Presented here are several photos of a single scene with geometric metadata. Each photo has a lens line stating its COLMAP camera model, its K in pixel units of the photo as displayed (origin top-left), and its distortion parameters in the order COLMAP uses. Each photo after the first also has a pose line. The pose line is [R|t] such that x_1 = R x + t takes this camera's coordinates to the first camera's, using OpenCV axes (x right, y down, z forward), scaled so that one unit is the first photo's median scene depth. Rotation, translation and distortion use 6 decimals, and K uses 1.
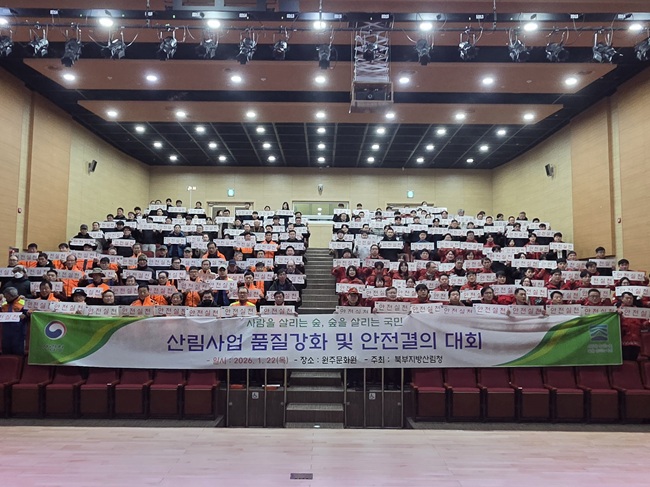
lens RADIAL K [[443.9, 0, 325.0], [0, 443.9, 243.5], [0, 0, 1]] dist [-0.001711, 0.000771]
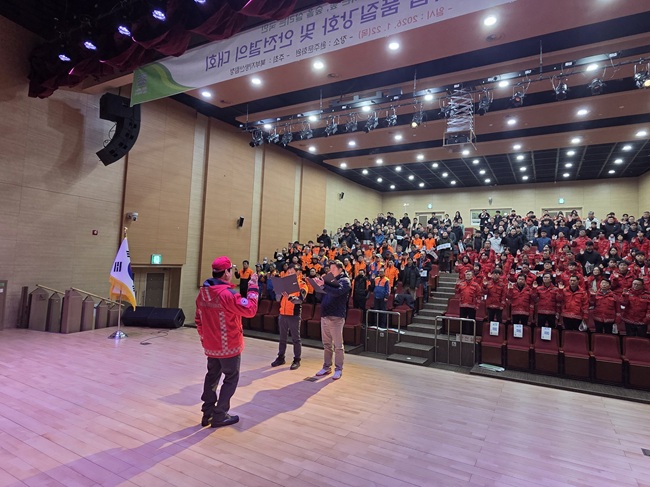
lens RADIAL K [[263.7, 0, 325.0], [0, 263.7, 243.5], [0, 0, 1]] dist [0.000797, 0.000089]
pose [[0.930843, -0.001301, -0.365416, -0.281017], [0.007666, 0.999843, 0.015966, -0.001842], [0.365338, -0.017663, 0.930707, -0.002523]]
